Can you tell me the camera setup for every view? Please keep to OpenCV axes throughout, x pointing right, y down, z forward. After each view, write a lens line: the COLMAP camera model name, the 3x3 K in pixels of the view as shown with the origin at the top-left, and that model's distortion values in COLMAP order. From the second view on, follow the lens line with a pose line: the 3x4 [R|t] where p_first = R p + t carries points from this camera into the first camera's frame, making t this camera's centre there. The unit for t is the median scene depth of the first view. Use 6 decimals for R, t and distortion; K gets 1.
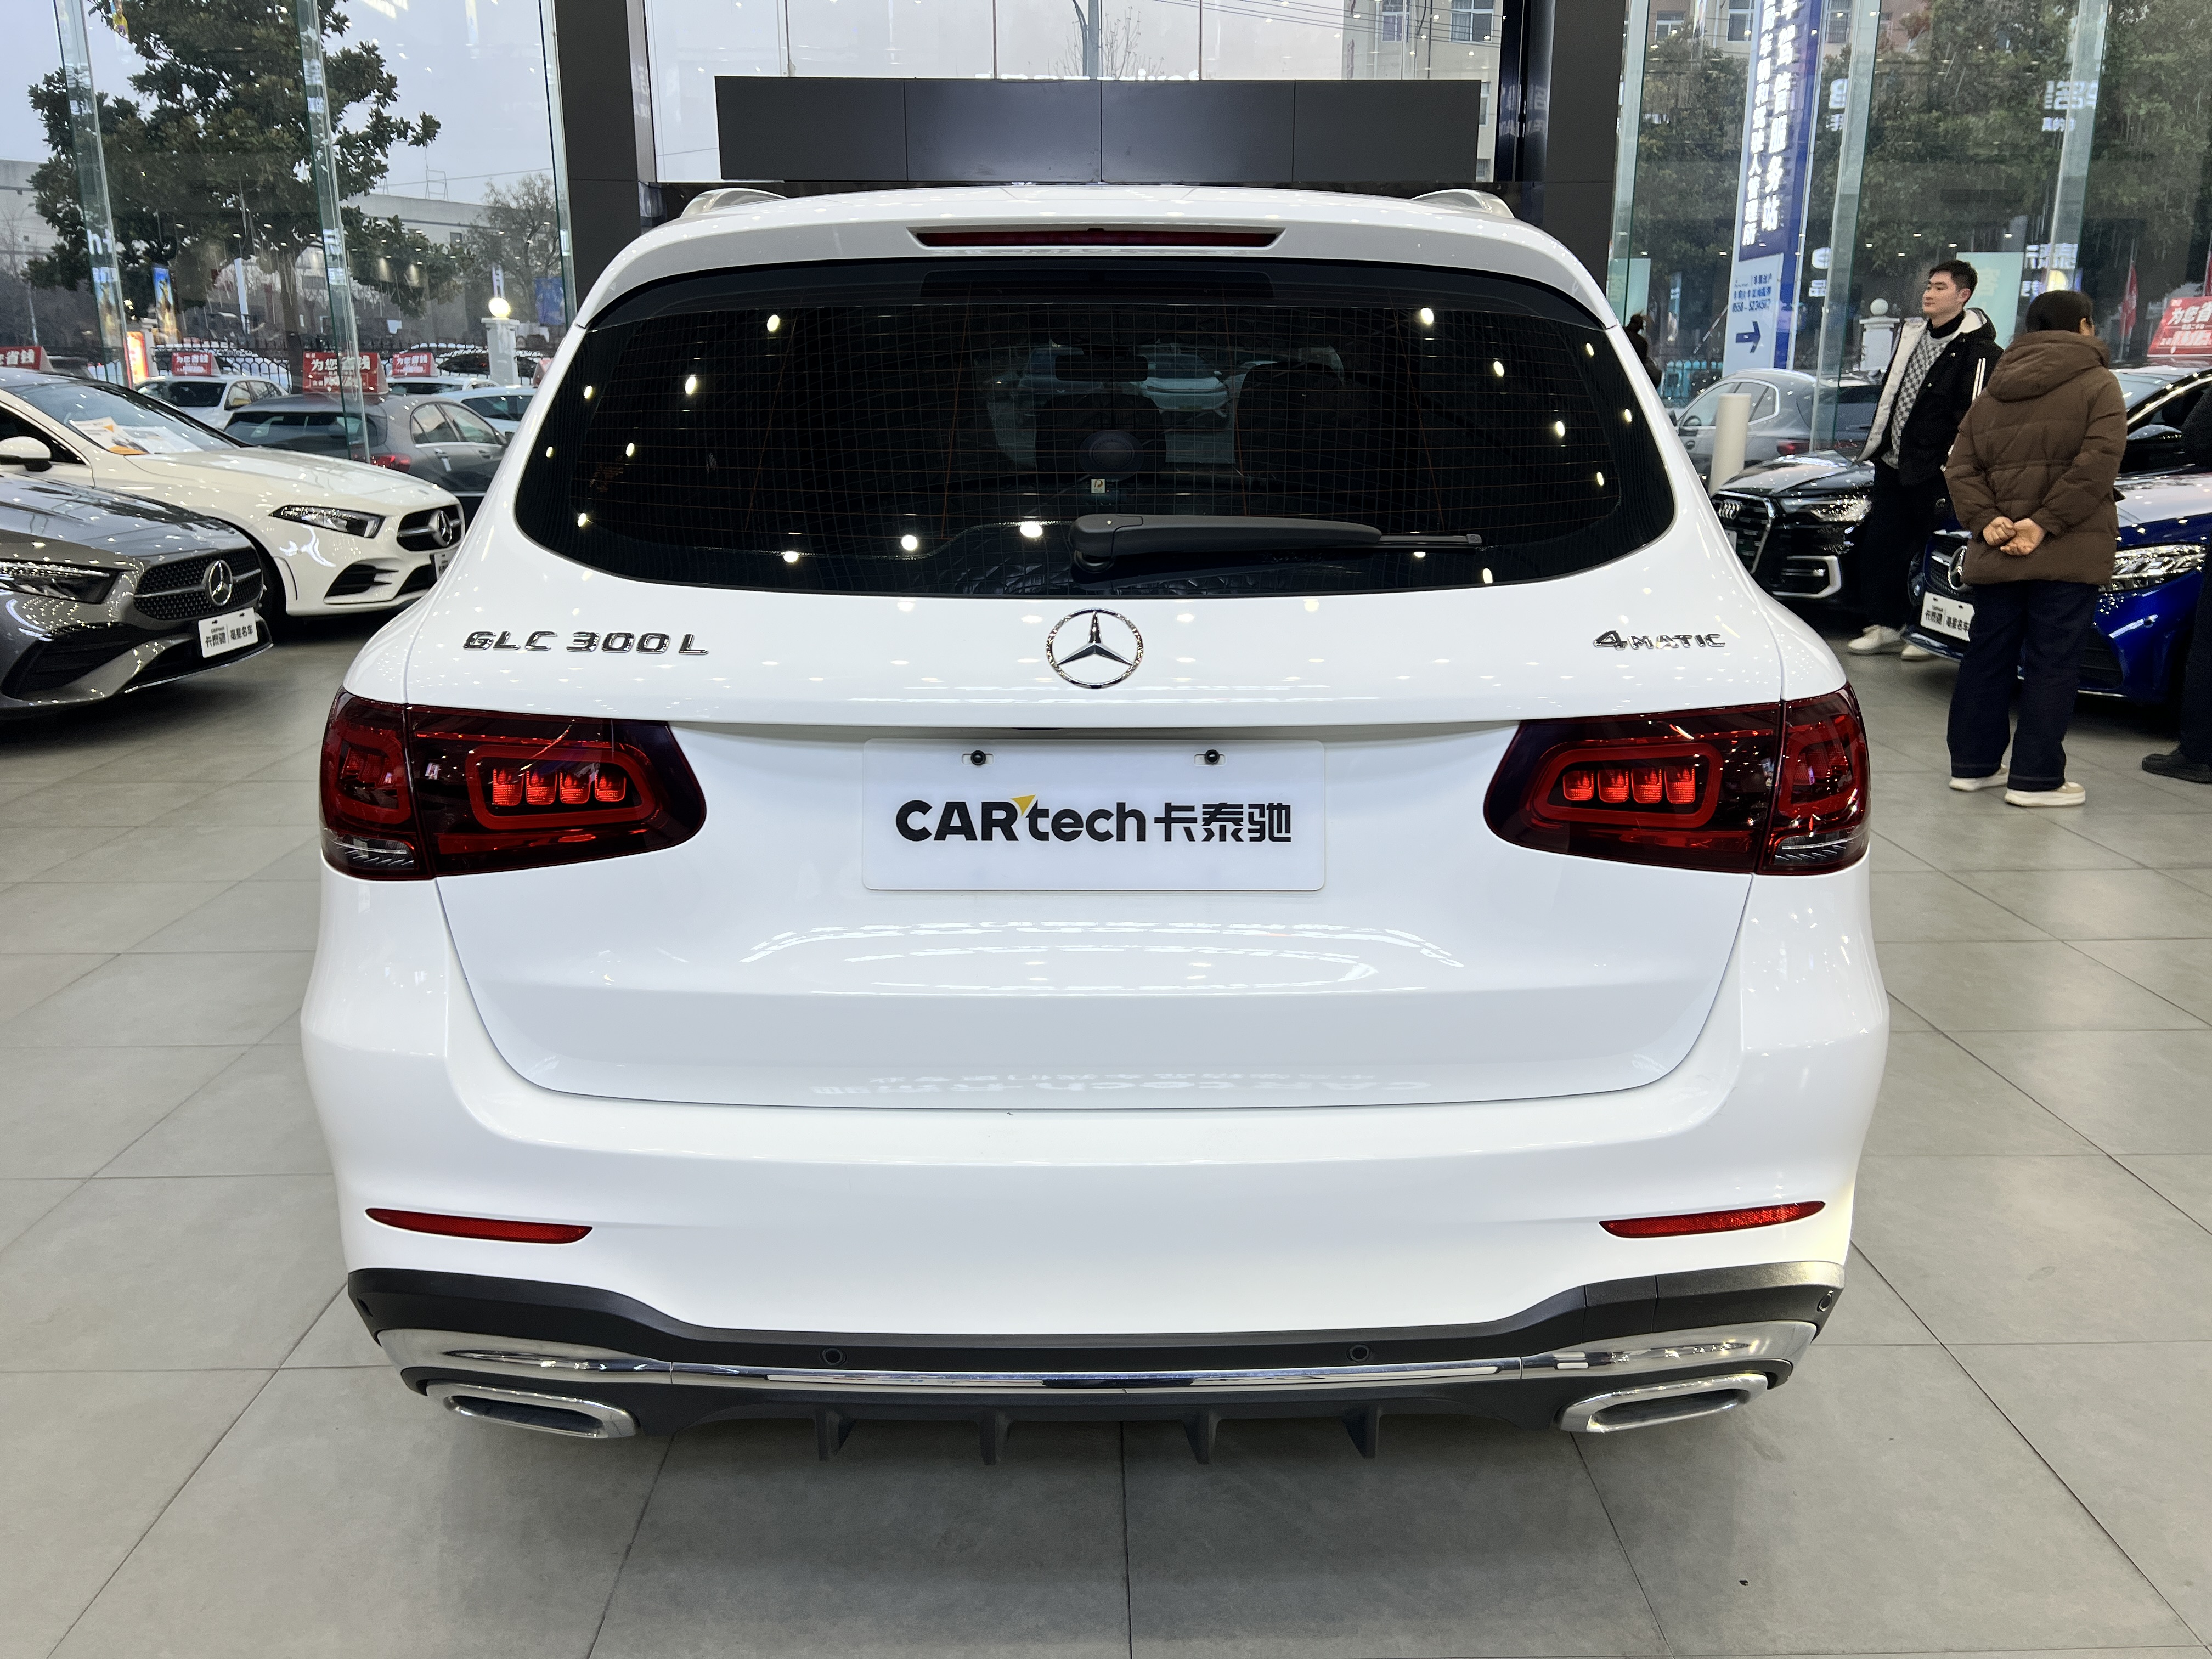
lens RADIAL K [[1689.9, 0, 1108.8], [0, 1689.9, 831.5], [0, 0, 1]] dist [0.010979, -0.008909]
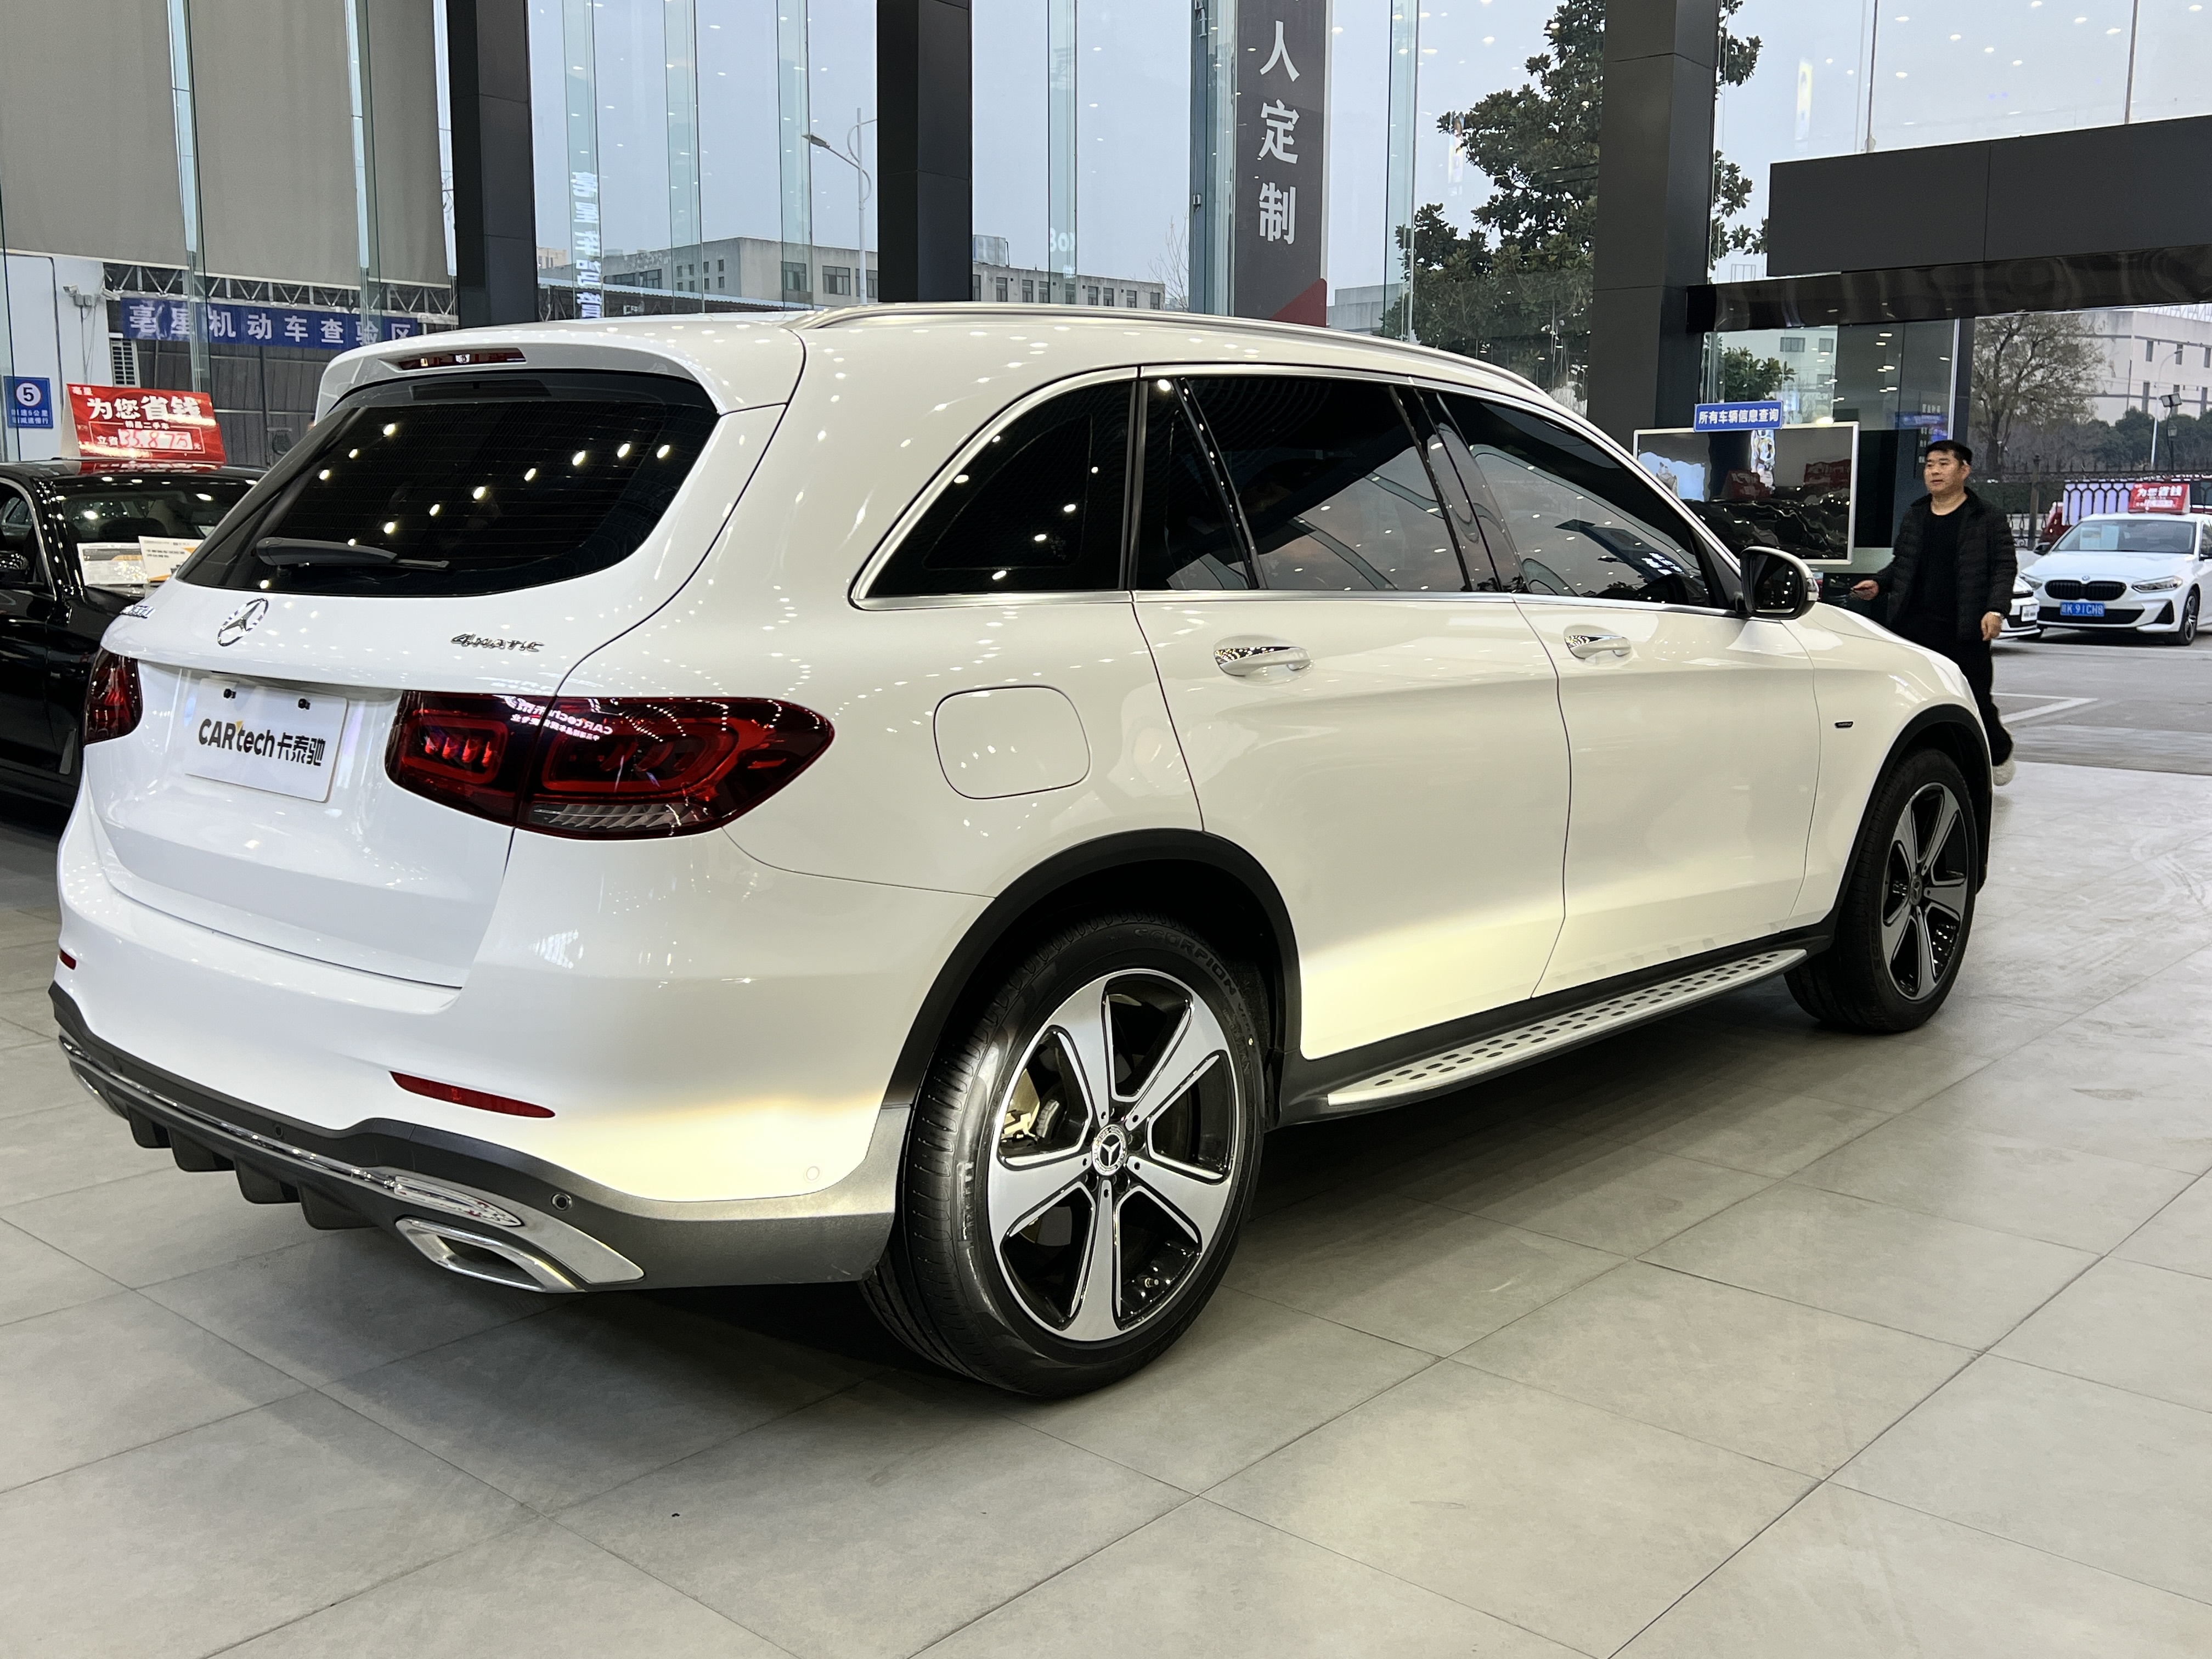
lens RADIAL K [[2084.0, 0, 1107.6], [0, 2084.0, 827.1], [0, 0, 1]] dist [0.044782, 0.000000]
pose [[0.734379, 0.106930, -0.670264, 1.766440], [-0.182379, 0.982282, -0.043117, 0.011630], [0.653778, 0.153906, 0.740869, 0.124051]]
